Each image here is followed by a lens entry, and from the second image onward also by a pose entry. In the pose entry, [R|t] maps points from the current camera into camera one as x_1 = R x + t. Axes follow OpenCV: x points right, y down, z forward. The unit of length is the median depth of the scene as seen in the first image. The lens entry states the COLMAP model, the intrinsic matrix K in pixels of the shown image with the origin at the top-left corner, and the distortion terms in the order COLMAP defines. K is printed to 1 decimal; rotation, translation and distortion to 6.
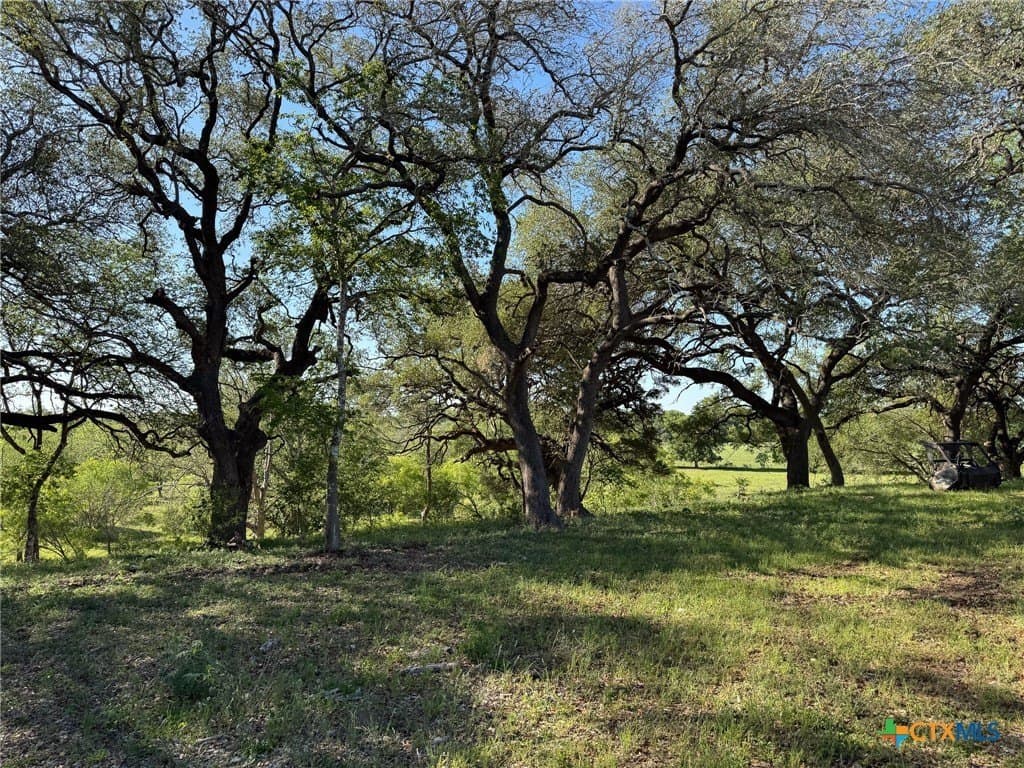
lens RADIAL K [[623.1, 0, 512.0], [0, 623.1, 384.0], [0, 0, 1]] dist [0.000568, 0.000025]
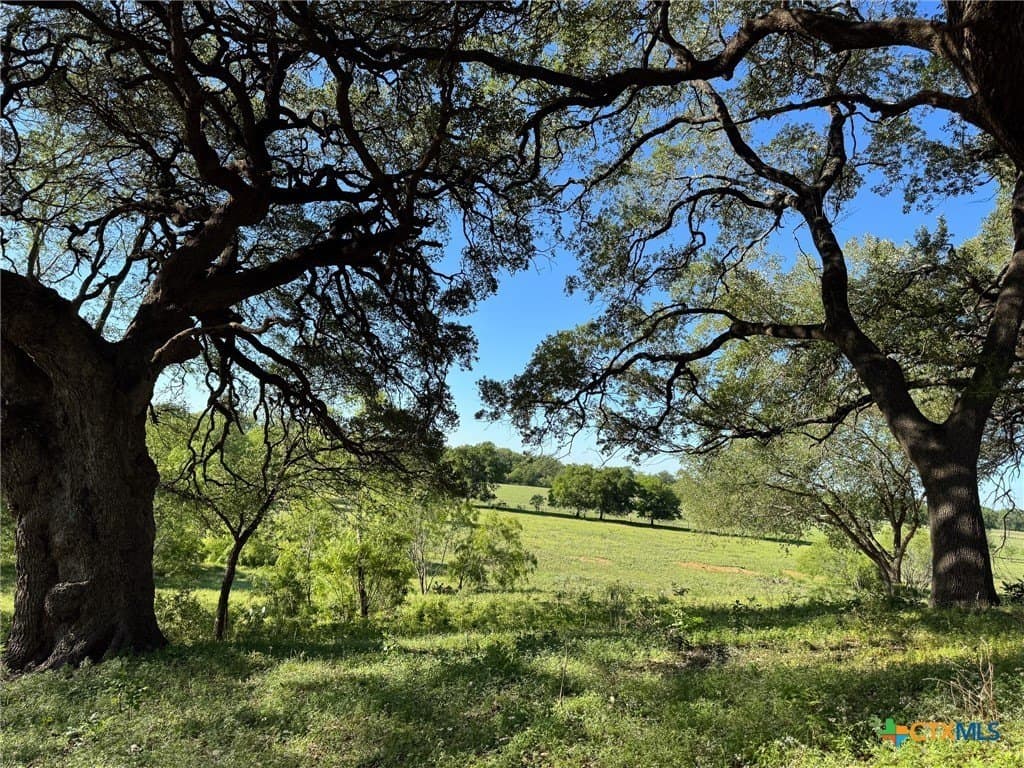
lens RADIAL K [[623.1, 0, 512.0], [0, 623.1, 384.0], [0, 0, 1]] dist [0.000568, 0.000025]
pose [[0.929479, 0.141234, 0.340767, 0.034955], [-0.121958, 0.989508, -0.077457, 0.027630], [-0.348131, 0.030435, 0.936952, 0.164444]]
